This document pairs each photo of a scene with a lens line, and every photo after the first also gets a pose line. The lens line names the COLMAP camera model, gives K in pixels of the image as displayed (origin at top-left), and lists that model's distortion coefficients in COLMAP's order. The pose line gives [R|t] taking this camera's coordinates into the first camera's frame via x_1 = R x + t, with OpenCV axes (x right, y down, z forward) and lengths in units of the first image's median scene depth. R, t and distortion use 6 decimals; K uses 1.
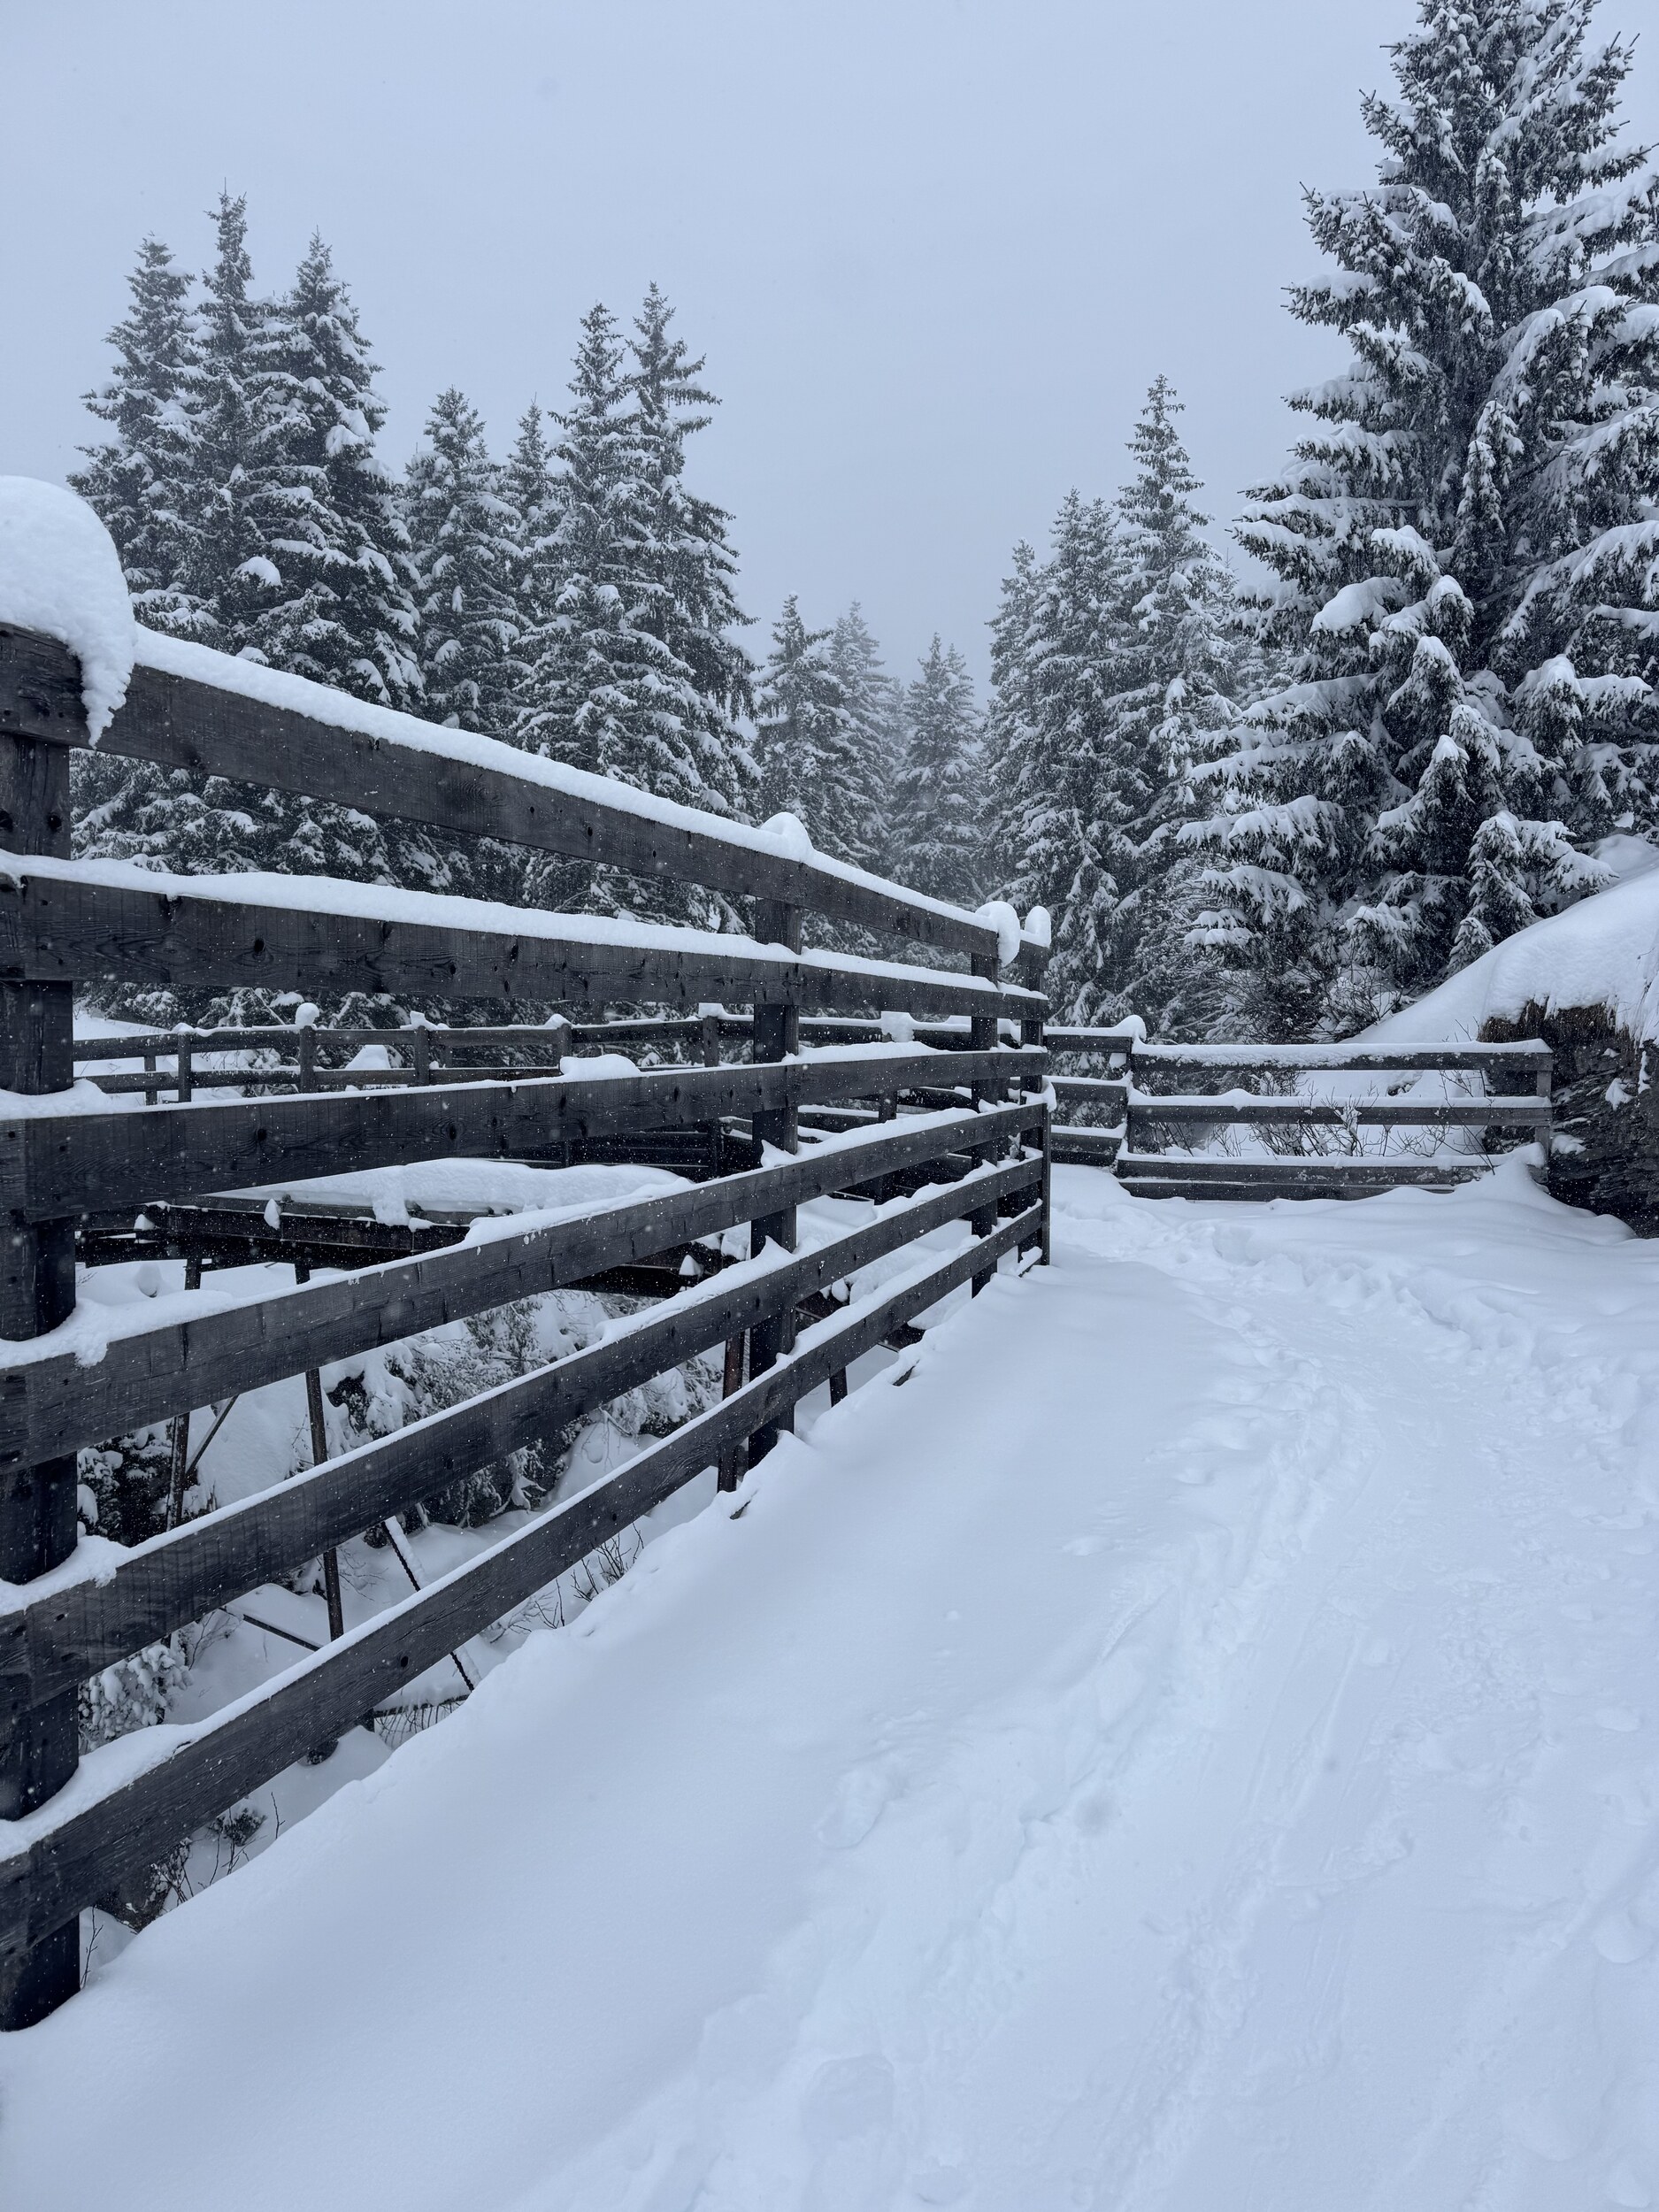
lens RADIAL K [[1510.9, 0, 831.2], [0, 1510.9, 1106.2], [0, 0, 1]] dist [0.006074, -0.008041]
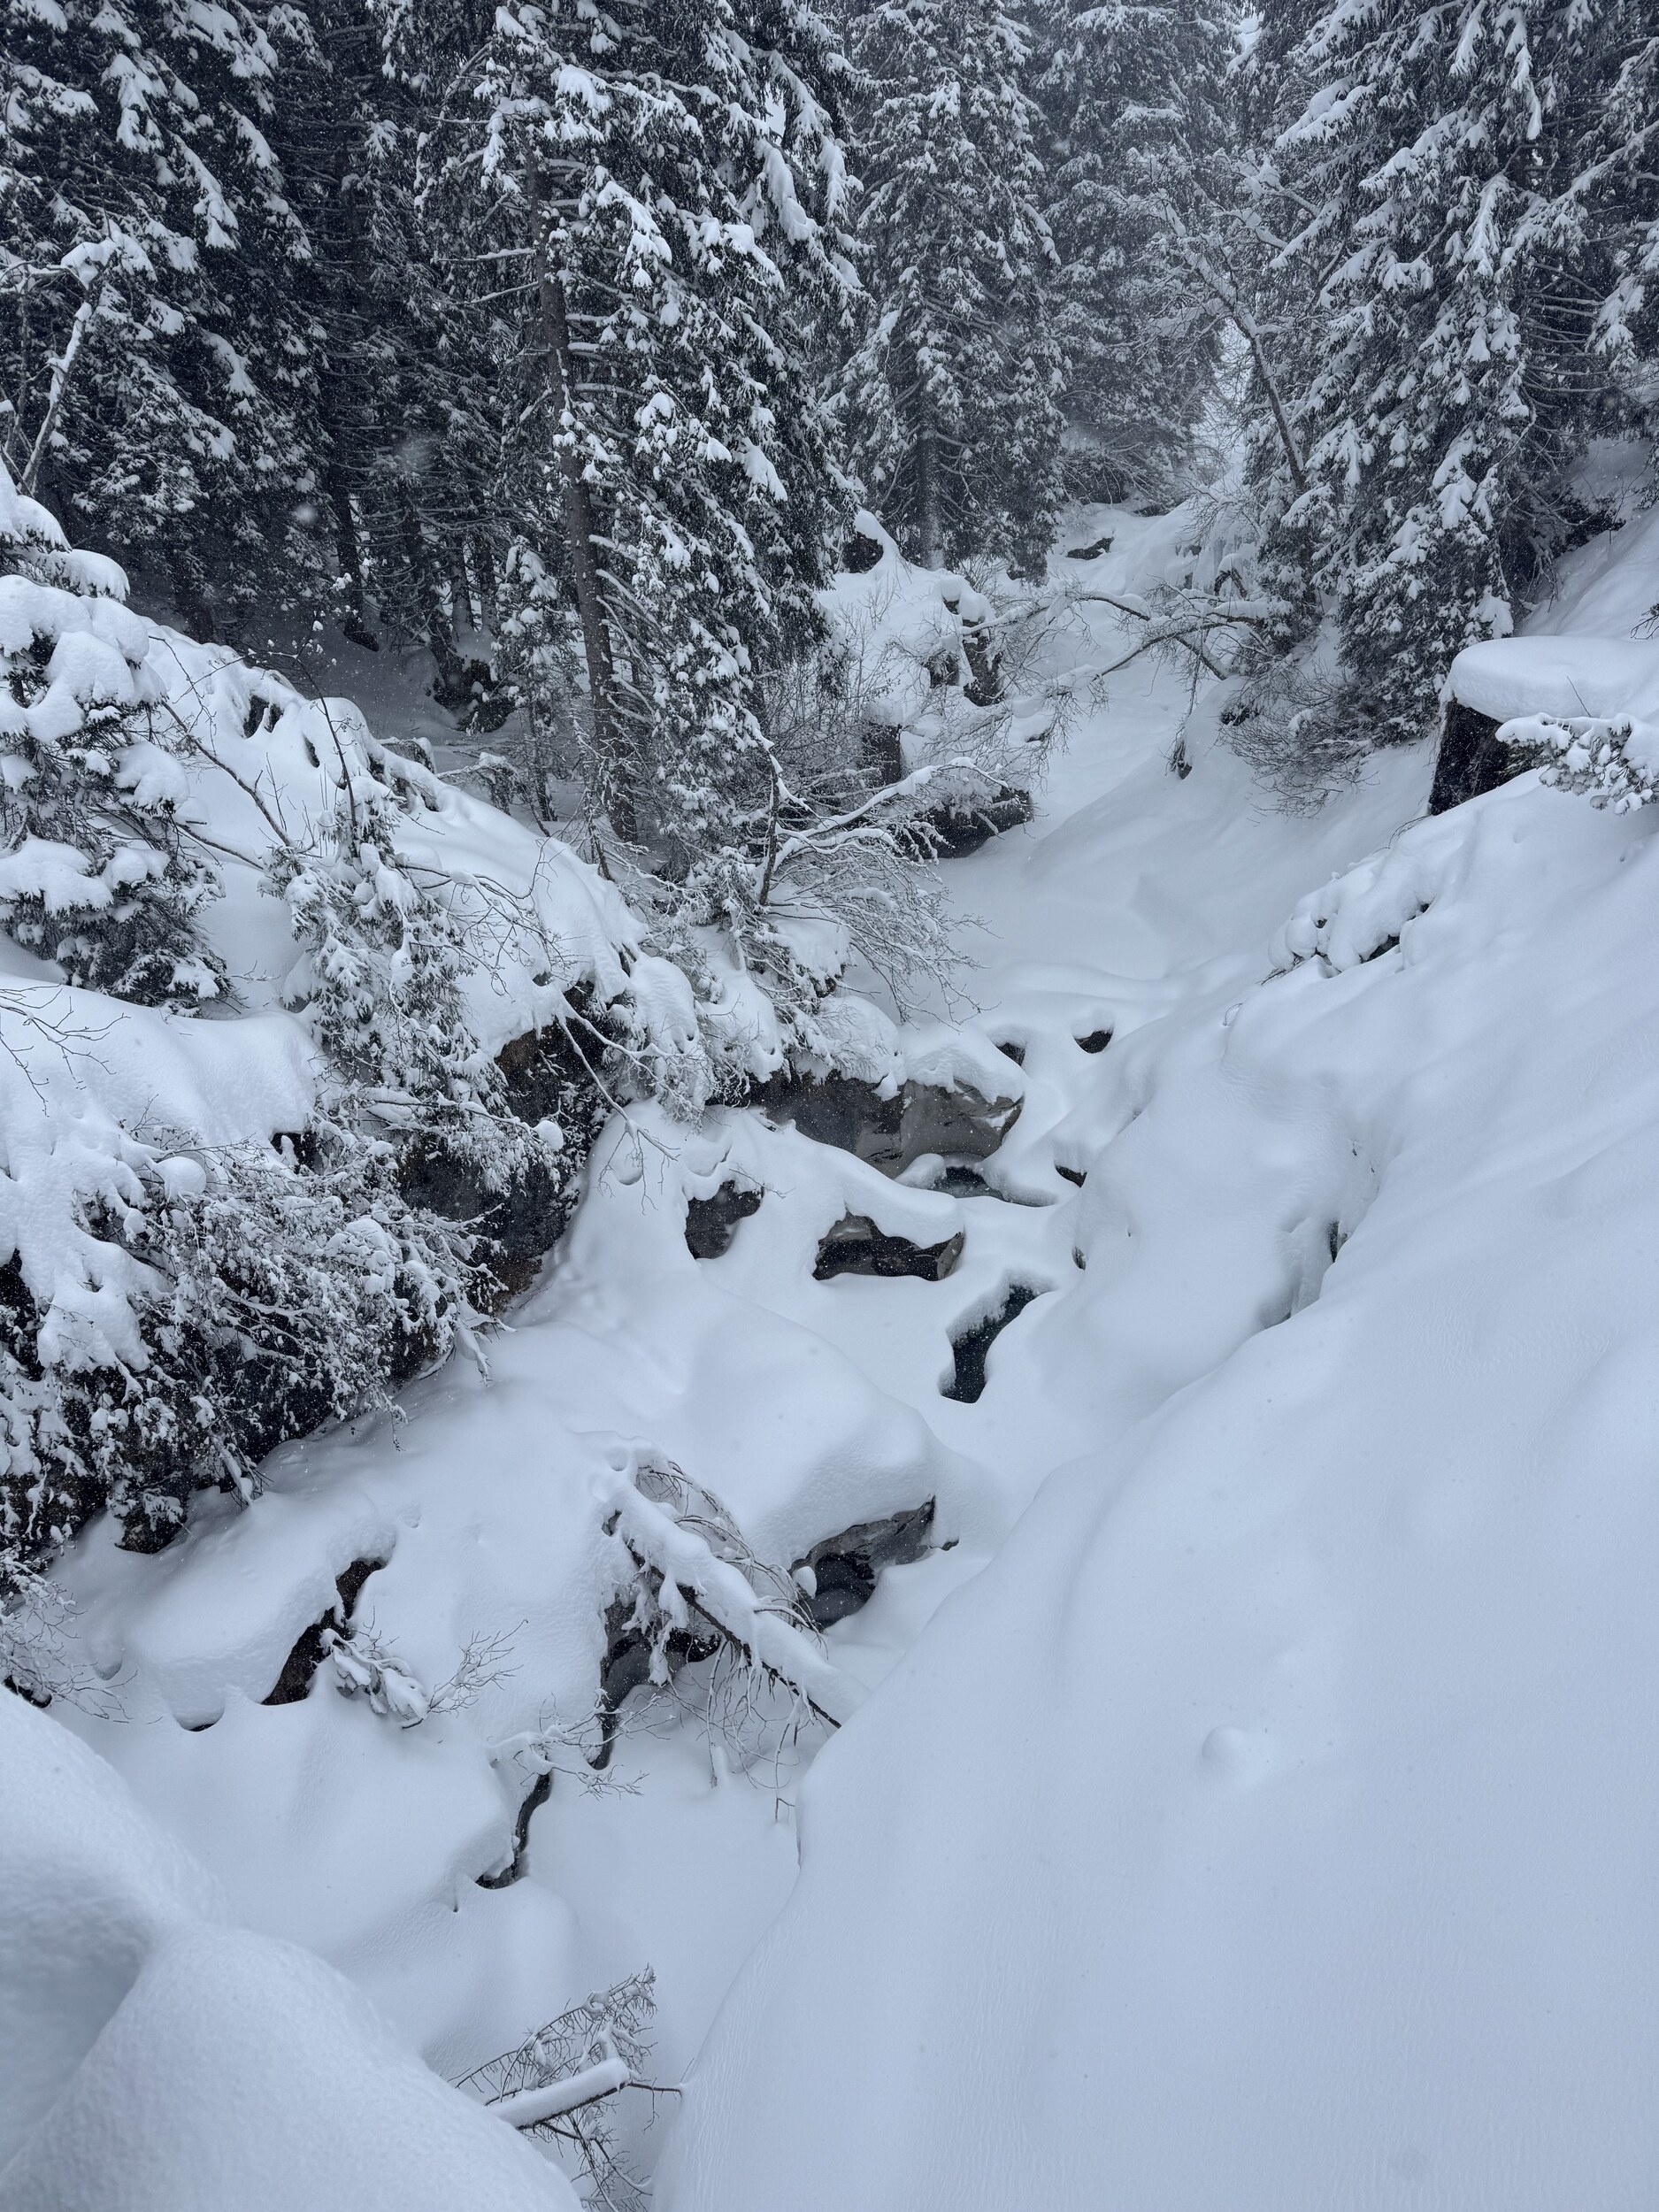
lens RADIAL K [[1510.9, 0, 823.5], [0, 1510.9, 1116.3], [0, 0, 1]] dist [0.006074, -0.008041]
pose [[0.994787, -0.031135, -0.097103, -0.019336], [0.068038, 0.911948, 0.404625, -0.013918], [0.075955, -0.409122, 0.909313, 0.384506]]
